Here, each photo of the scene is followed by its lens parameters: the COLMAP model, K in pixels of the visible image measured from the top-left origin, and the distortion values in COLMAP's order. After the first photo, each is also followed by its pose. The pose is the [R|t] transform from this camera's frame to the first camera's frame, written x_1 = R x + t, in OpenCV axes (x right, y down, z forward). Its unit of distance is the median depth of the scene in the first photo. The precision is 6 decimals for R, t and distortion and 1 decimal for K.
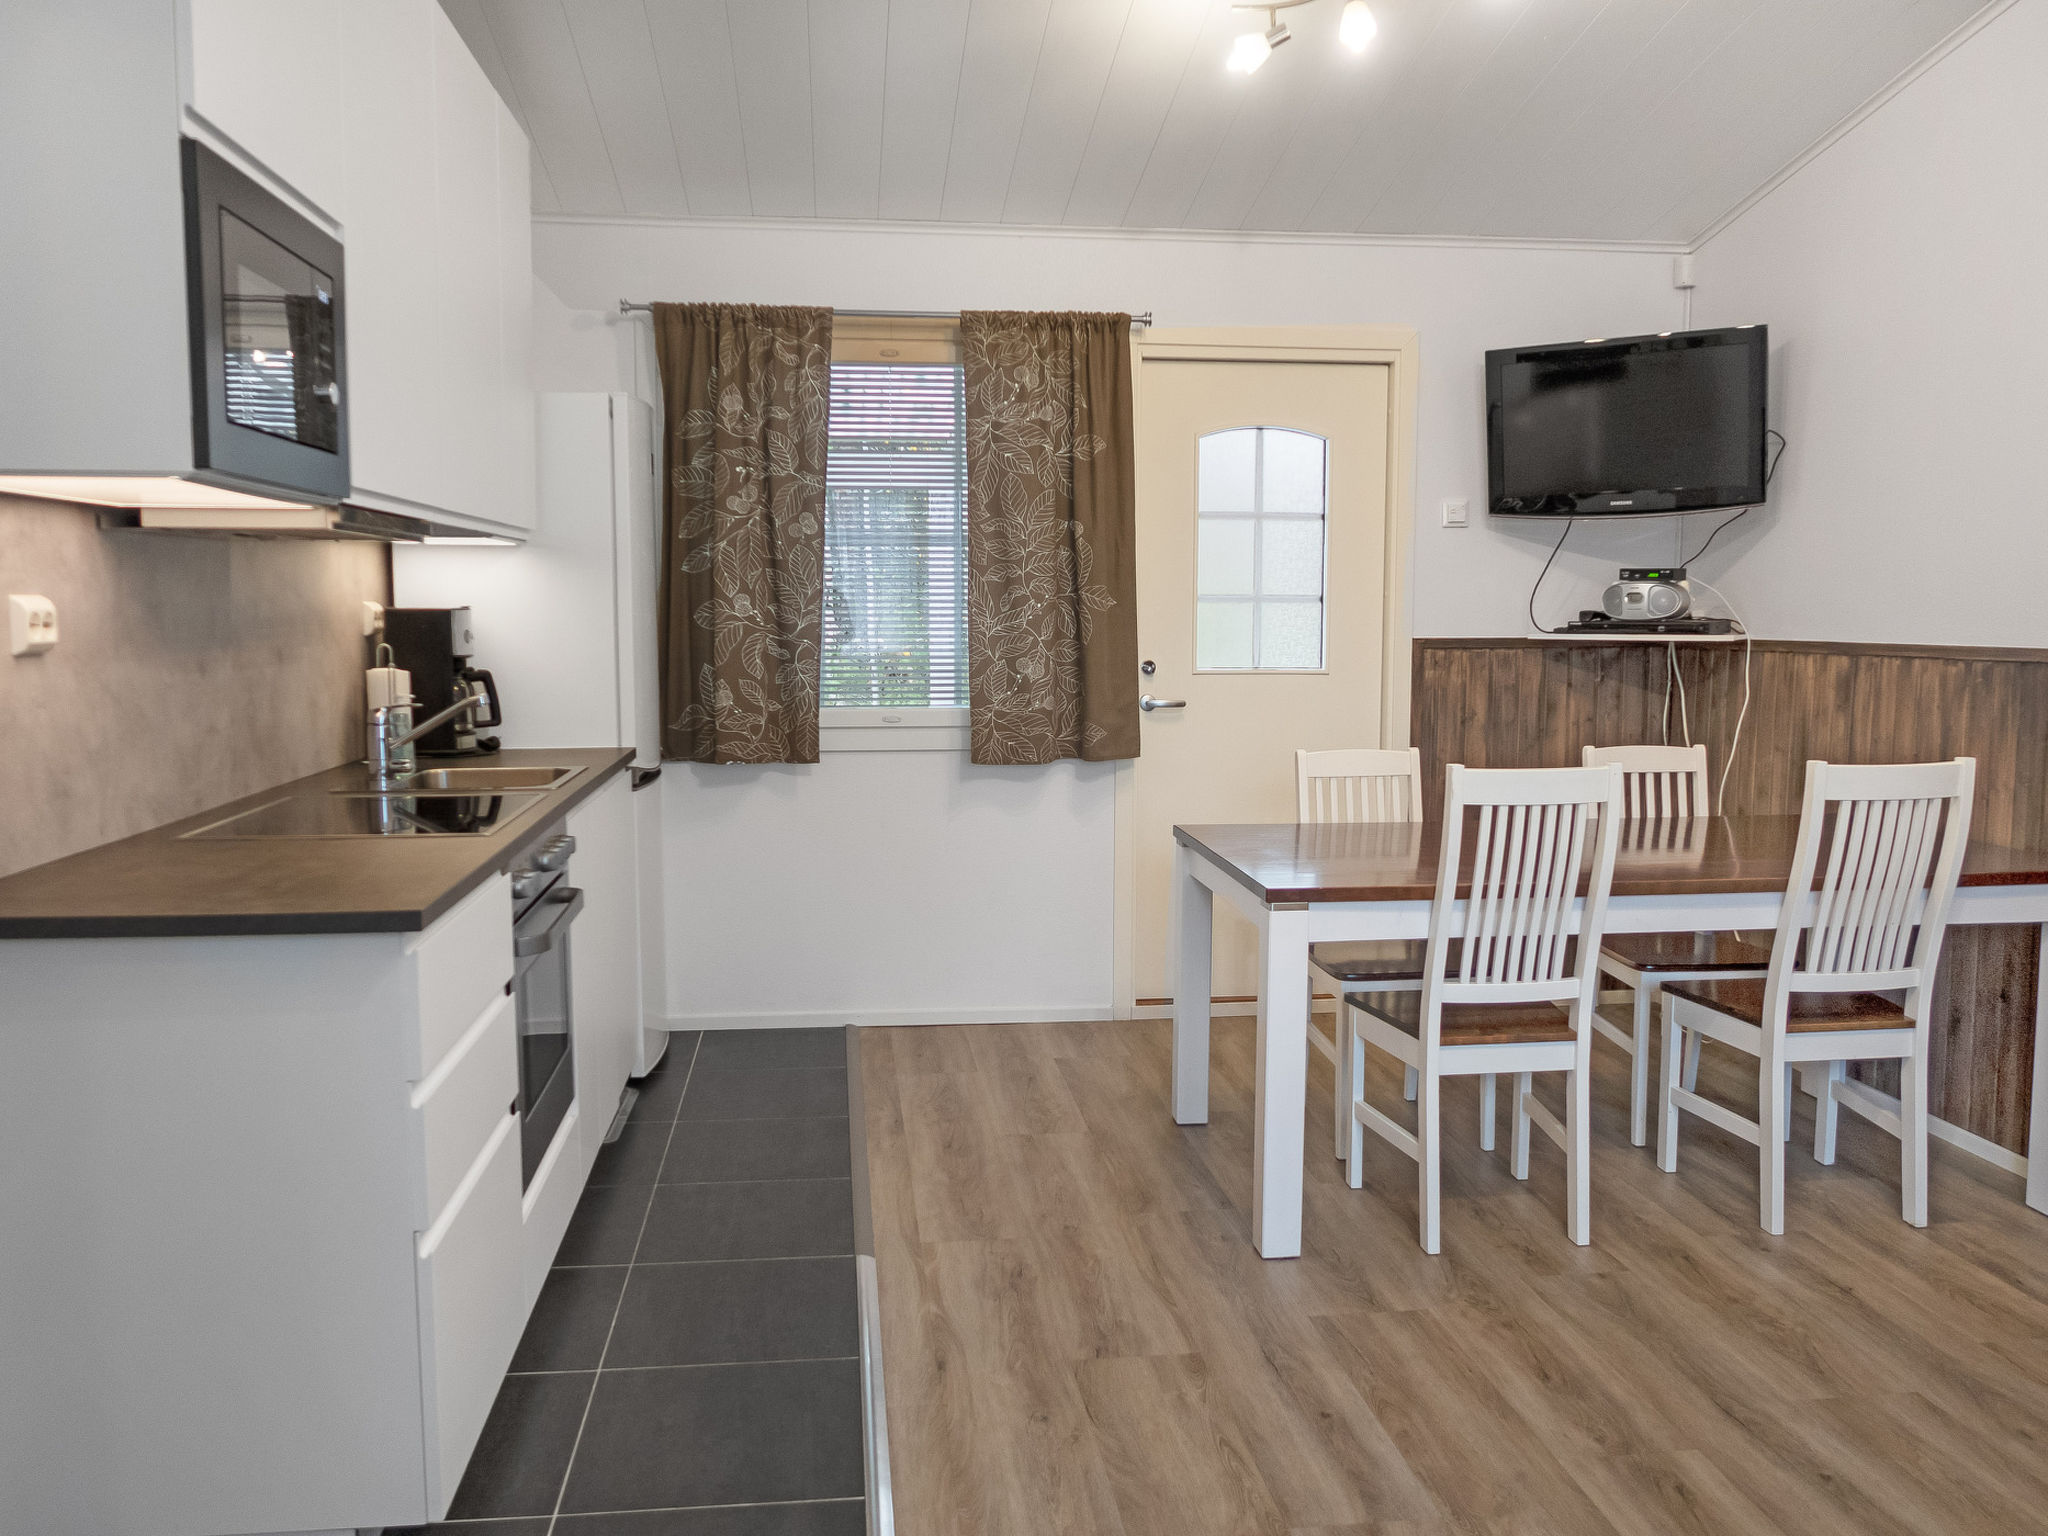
lens RADIAL K [[1631.3, 0, 1027.4], [0, 1631.3, 729.5], [0, 0, 1]] dist [-0.027530, 0.010124]
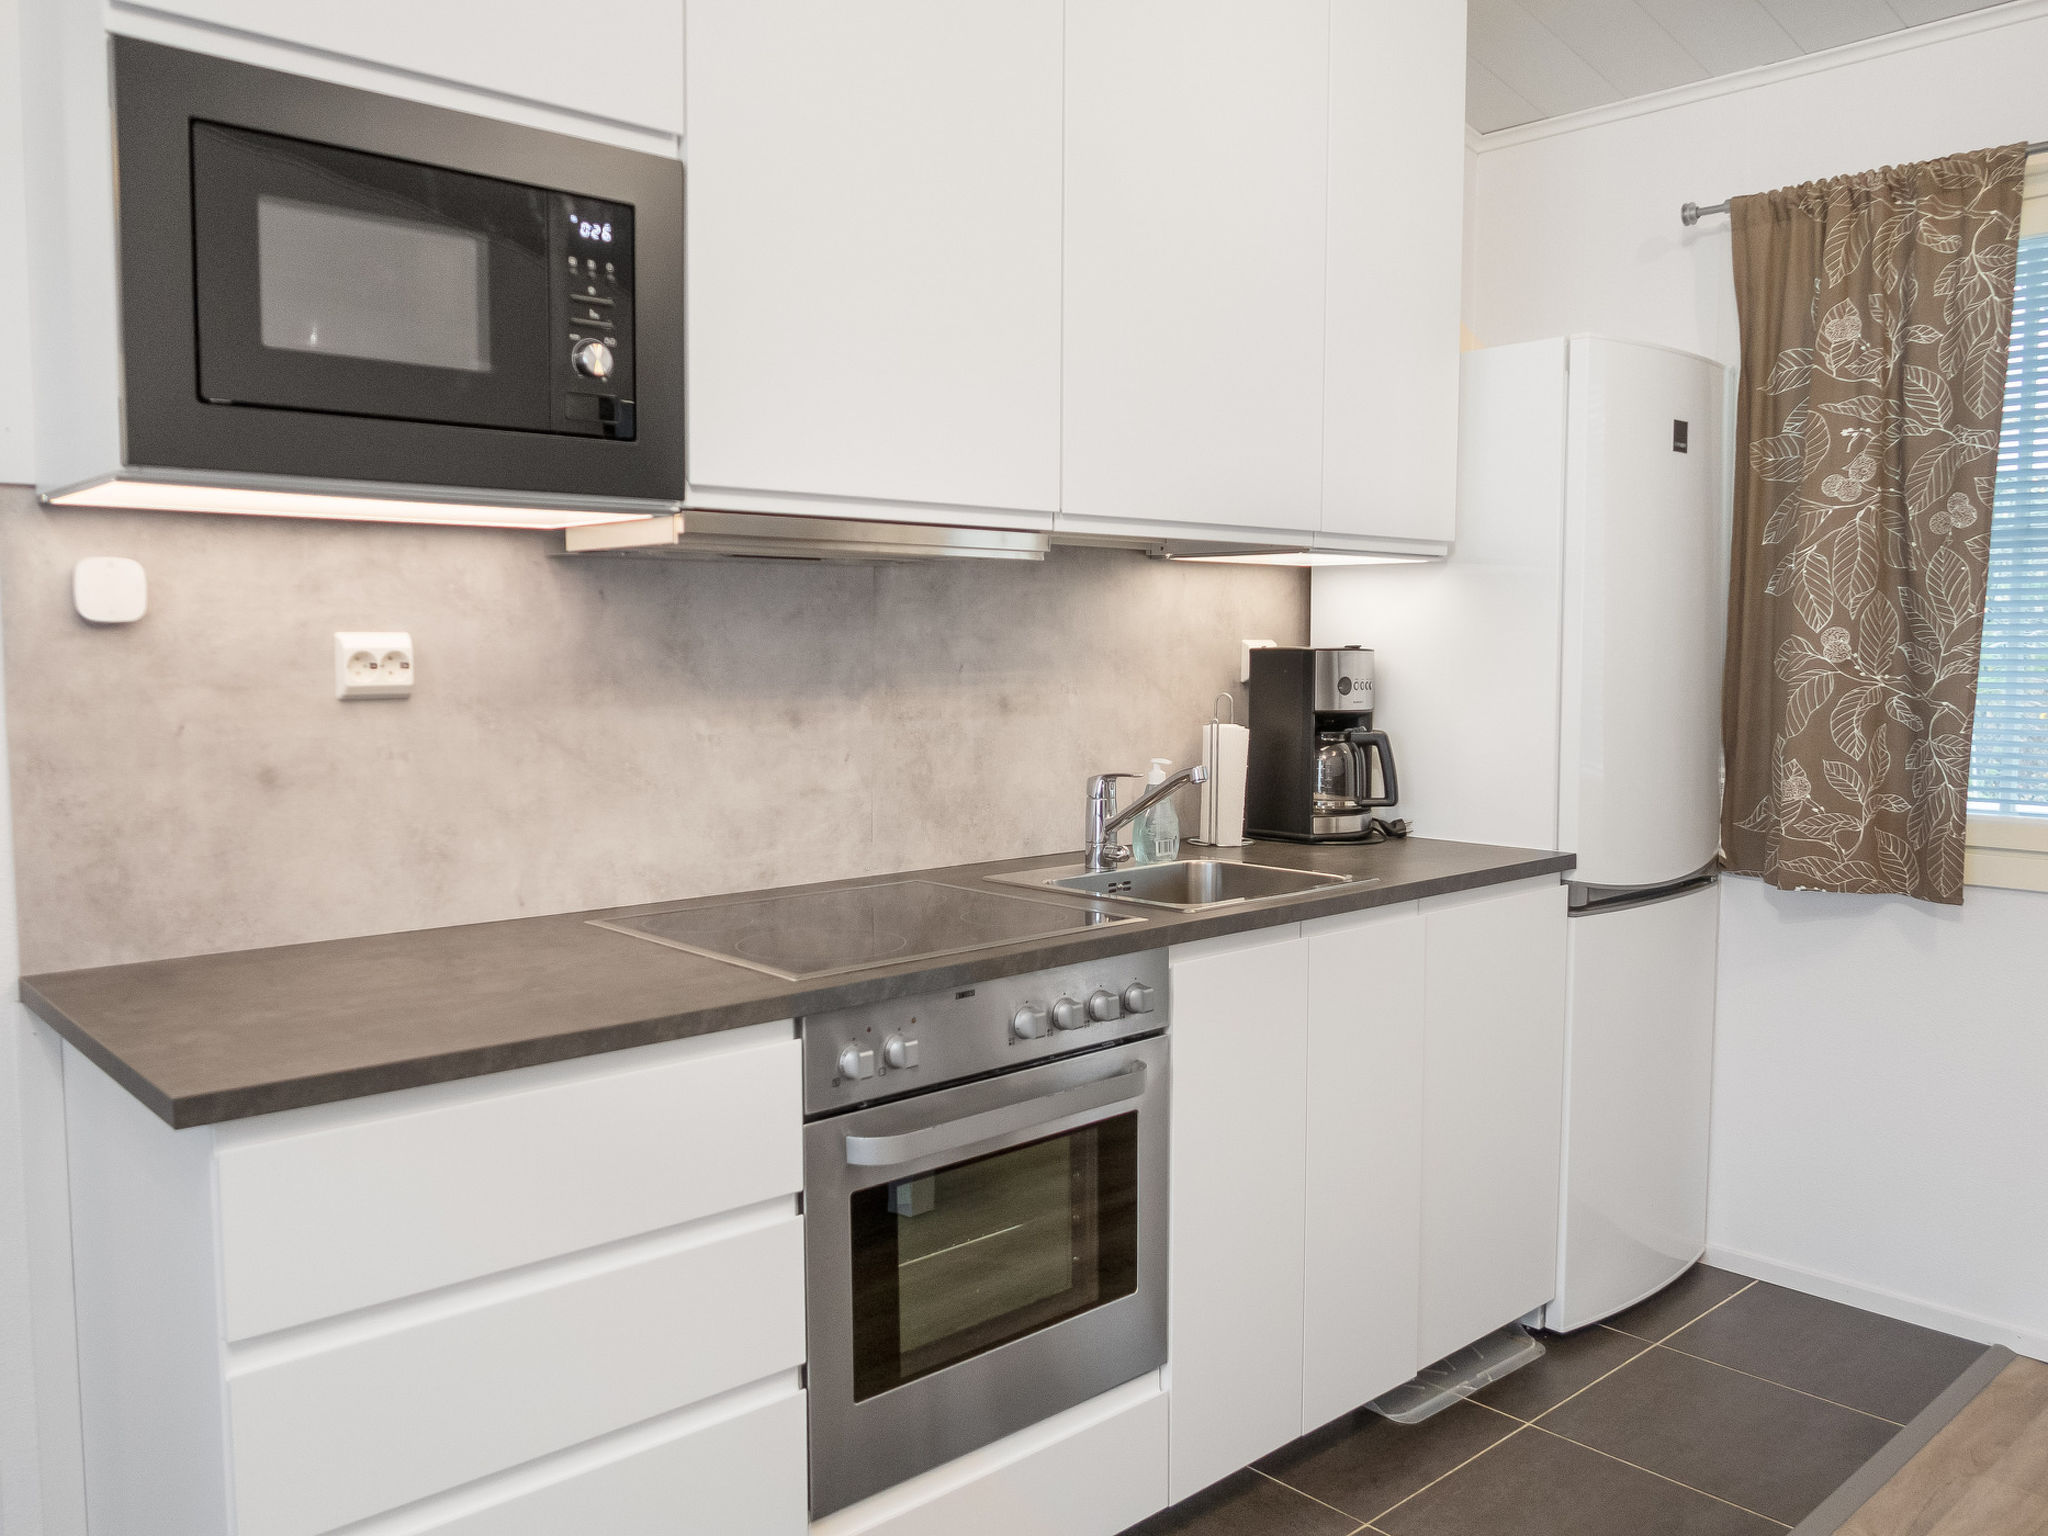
lens RADIAL K [[1597.4, 0, 1024.0], [0, 1597.4, 768.0], [0, 0, 1]] dist [-0.031871, 0.014005]
pose [[0.585653, 0.062495, -0.808149, 0.144305], [-0.061501, 0.997575, 0.032574, -0.028580], [0.808225, 0.030625, 0.588076, 0.376624]]
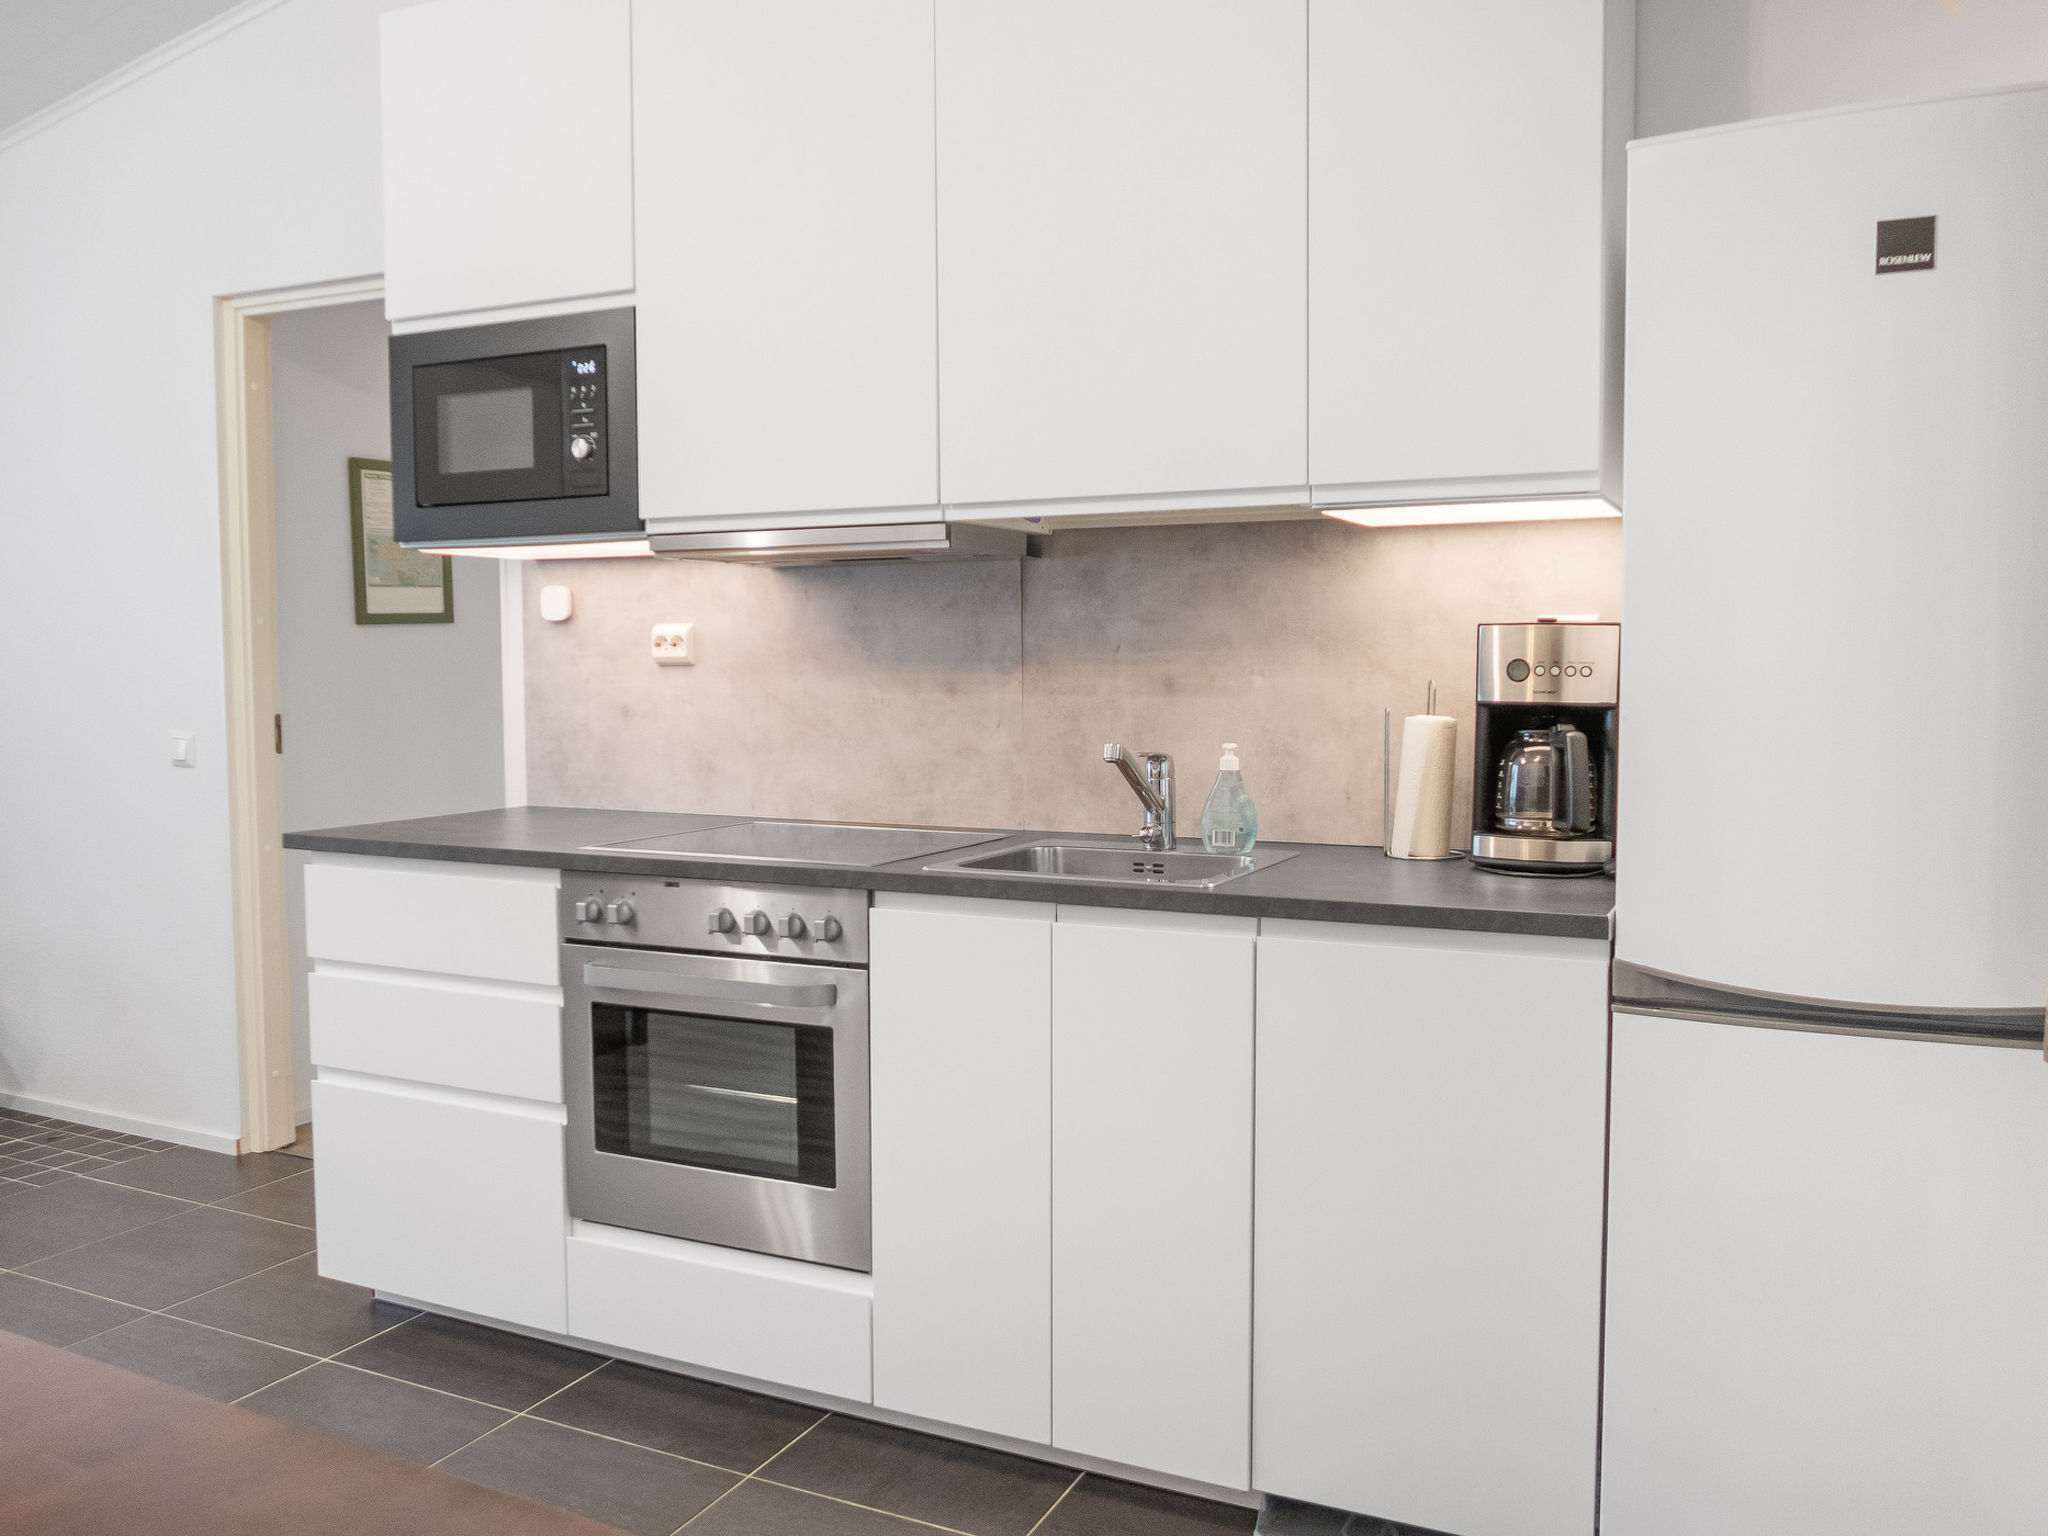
lens RADIAL K [[1597.4, 0, 1024.0], [0, 1597.4, 768.0], [0, 0, 1]] dist [-0.031871, 0.014005]
pose [[-0.525685, 0.055097, -0.848893, 0.202873], [-0.063566, 0.992566, 0.103786, -0.059205], [0.848301, 0.108520, -0.518275, 0.970058]]
